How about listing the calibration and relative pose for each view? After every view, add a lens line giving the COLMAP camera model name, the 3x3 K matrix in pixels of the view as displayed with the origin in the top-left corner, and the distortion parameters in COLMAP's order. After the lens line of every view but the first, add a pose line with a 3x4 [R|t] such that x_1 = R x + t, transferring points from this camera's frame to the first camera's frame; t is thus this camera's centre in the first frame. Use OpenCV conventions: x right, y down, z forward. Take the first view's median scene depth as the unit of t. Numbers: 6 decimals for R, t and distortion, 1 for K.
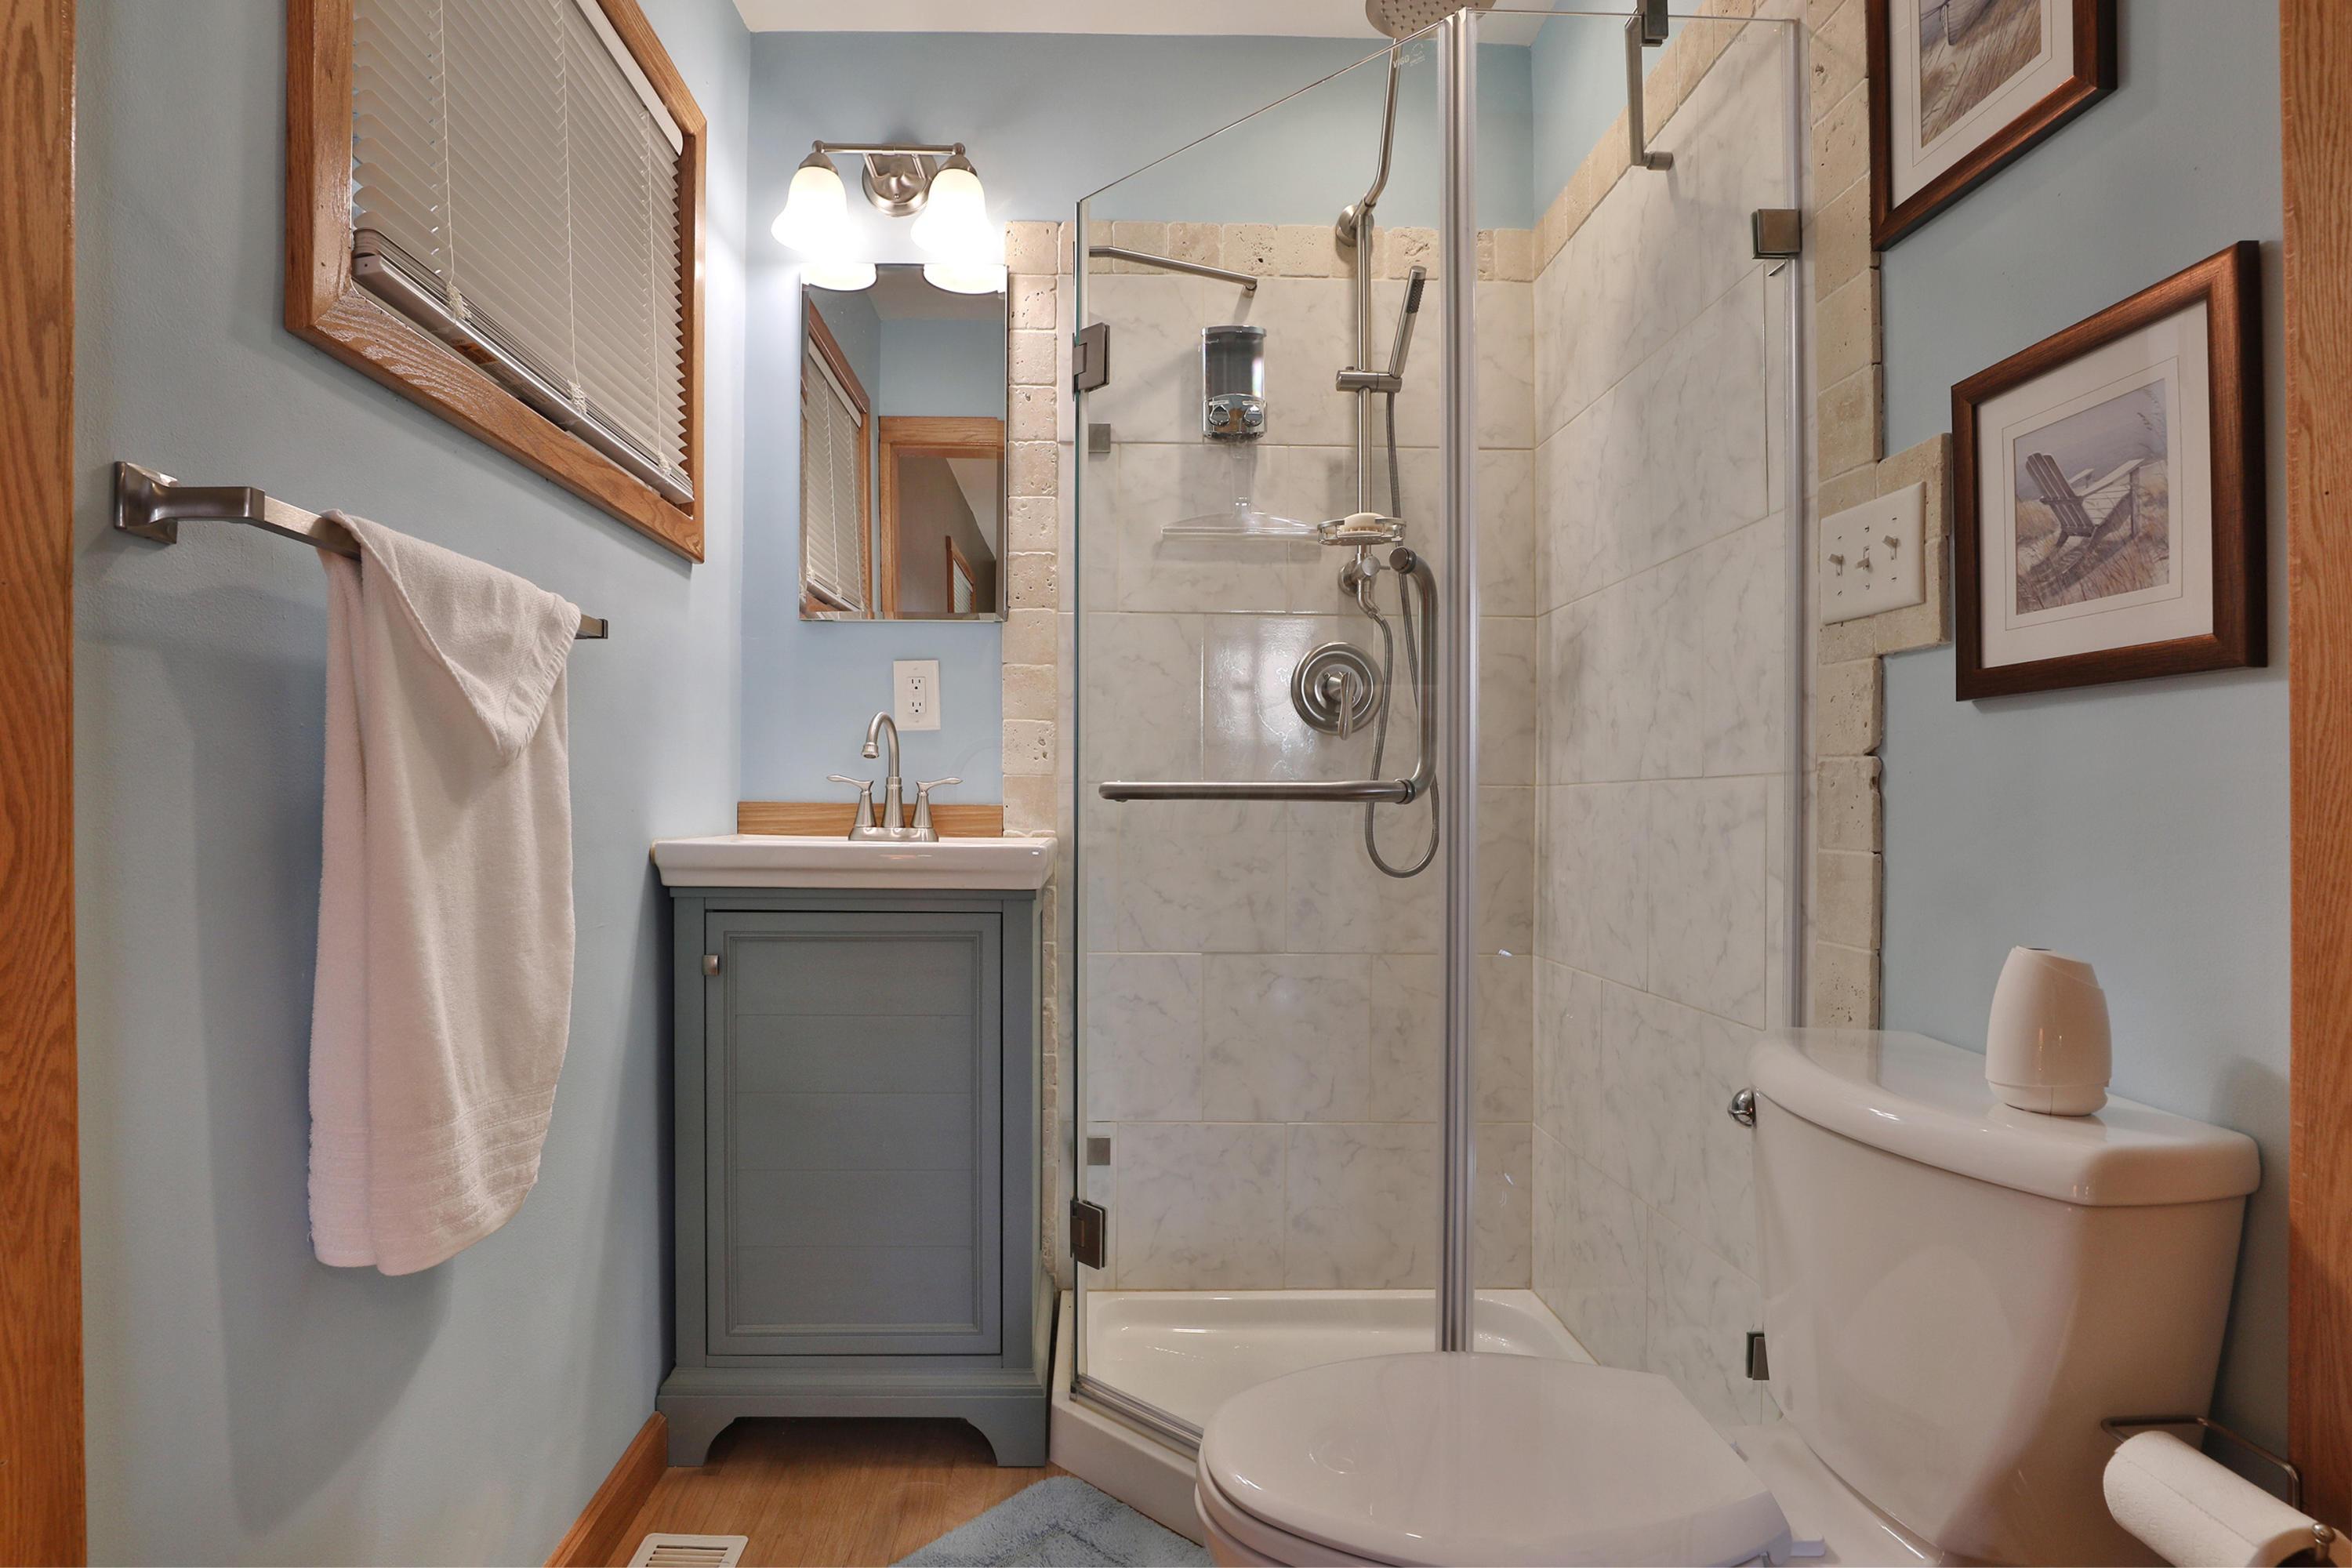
lens RADIAL K [[1260.9, 0, 1167.8], [0, 1260.9, 776.6], [0, 0, 1]] dist [-0.005439, -0.001880]
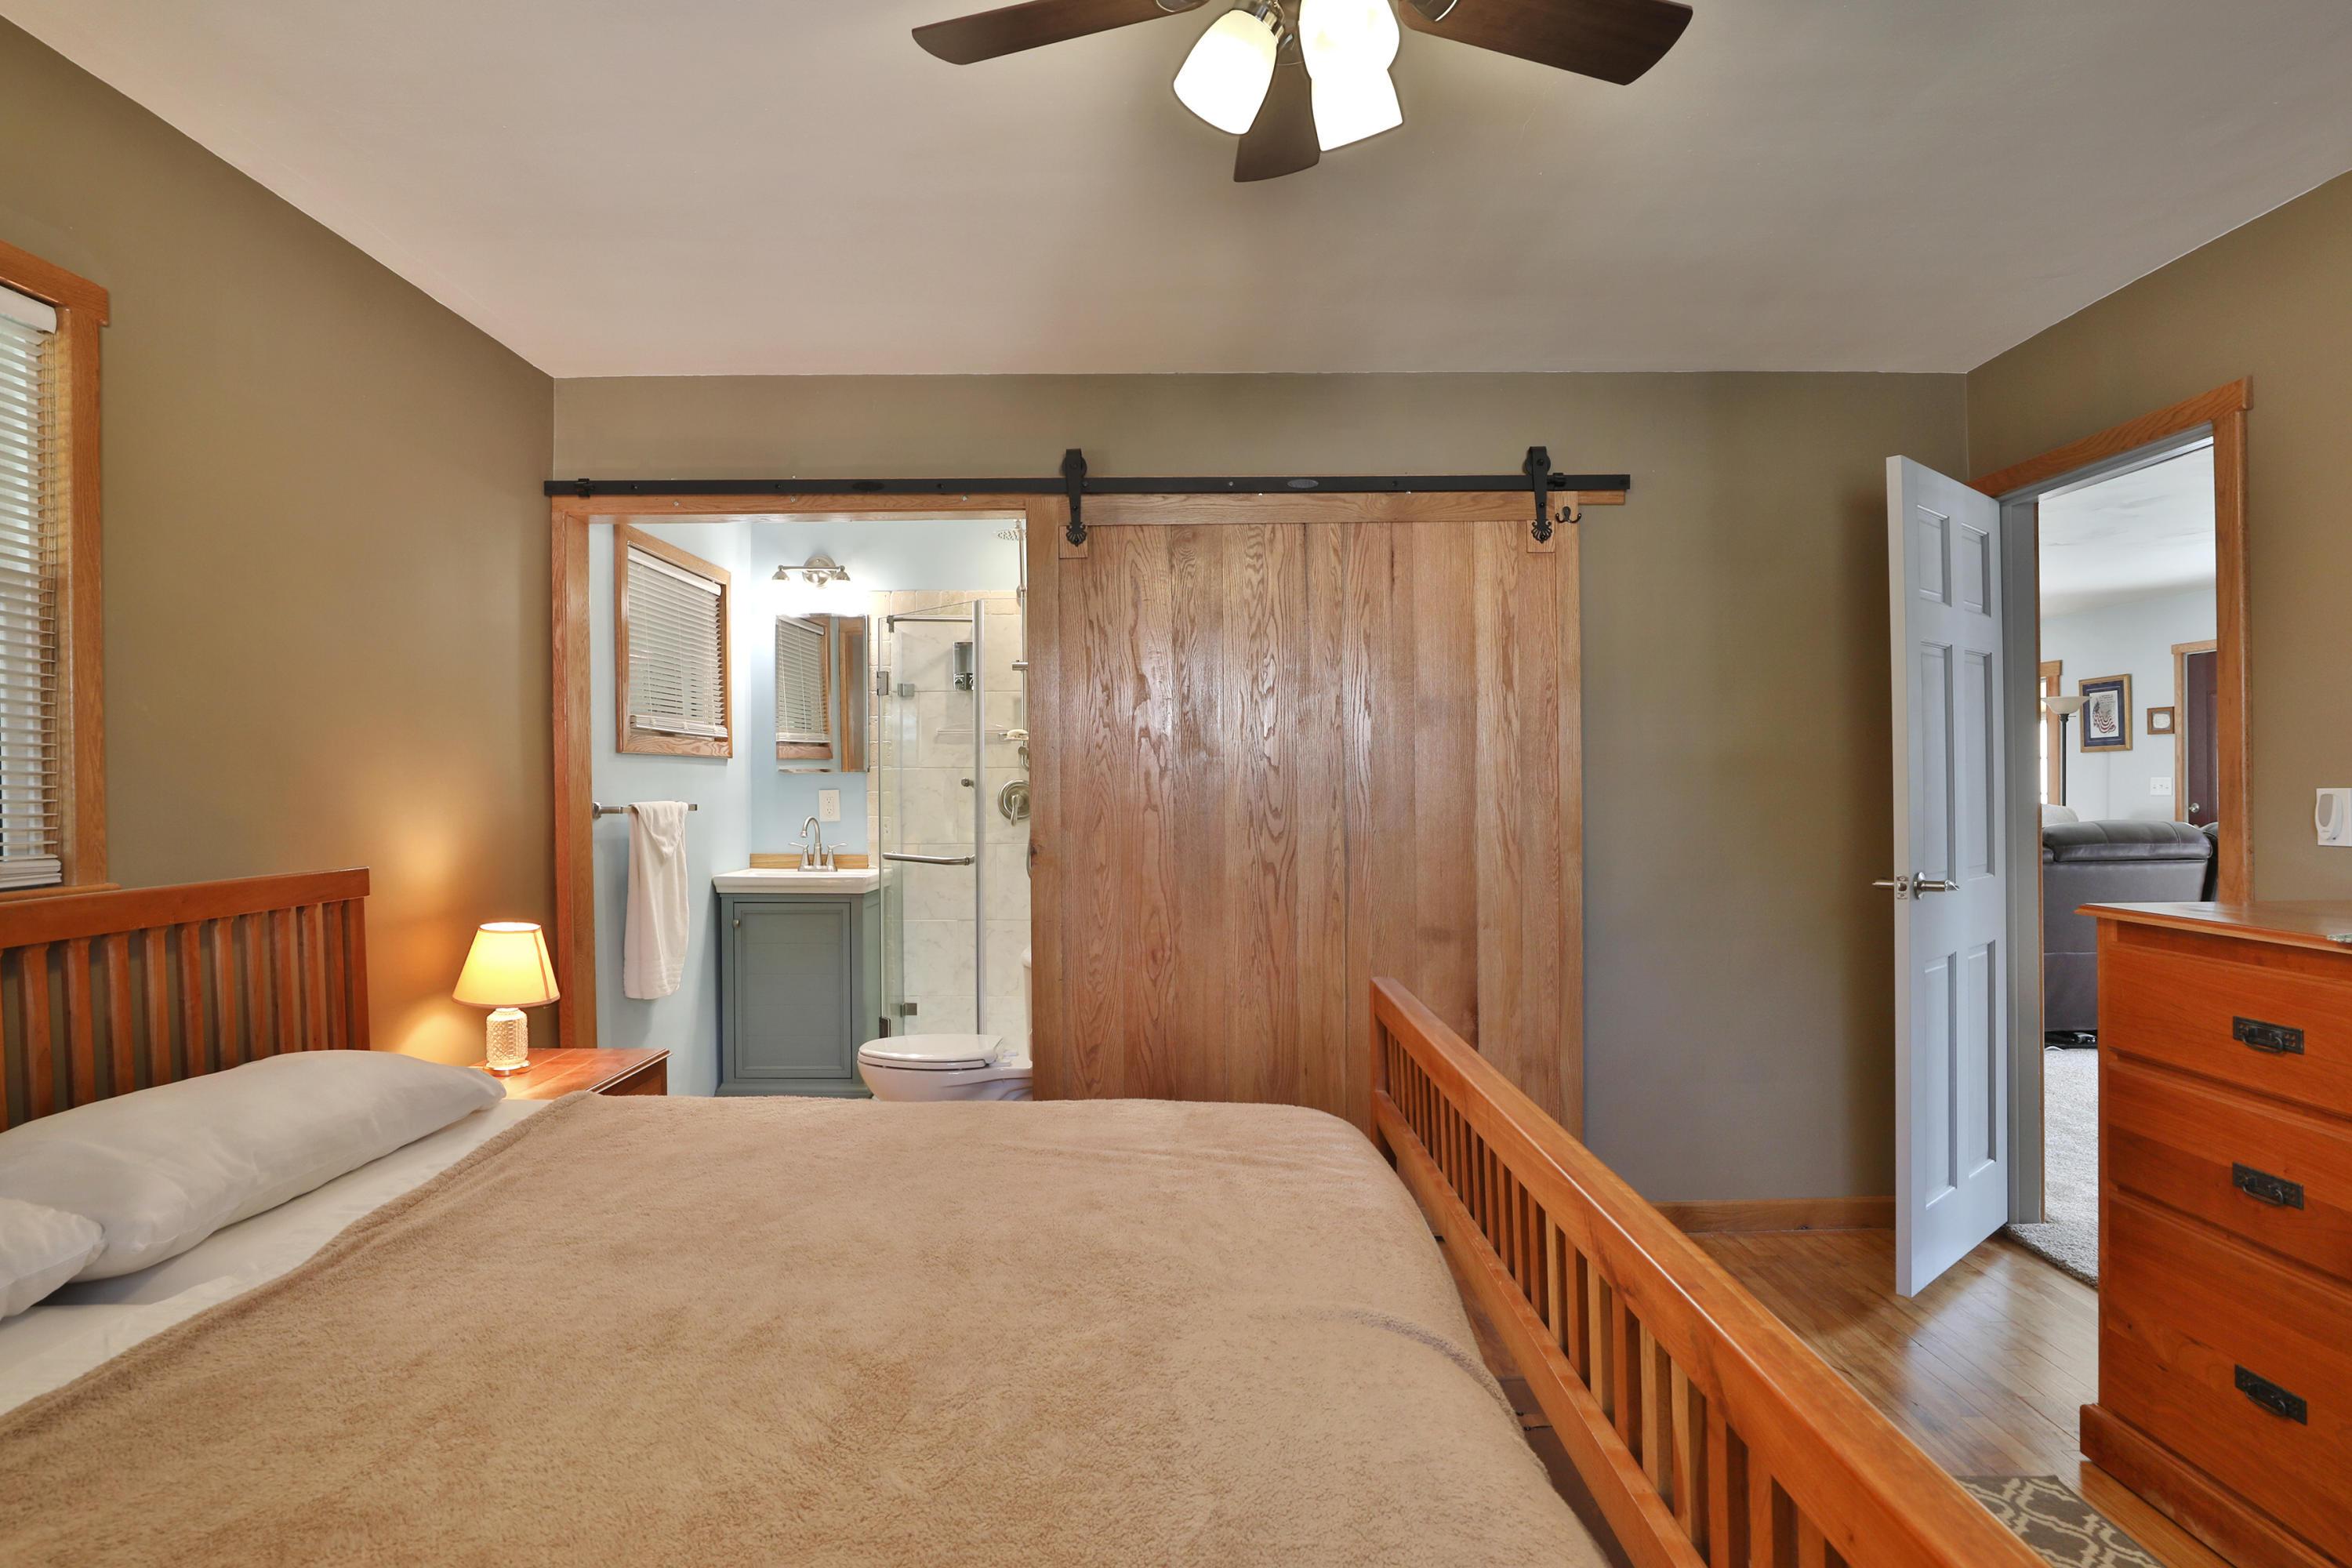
lens RADIAL K [[1260.9, 0, 1175.3], [0, 1260.9, 791.4], [0, 0, 1]] dist [-0.005439, -0.001880]
pose [[0.999279, -0.004063, -0.037754, 0.521149], [0.004836, 0.999780, 0.020409, -0.138542], [0.037663, -0.020577, 0.999079, -1.262782]]
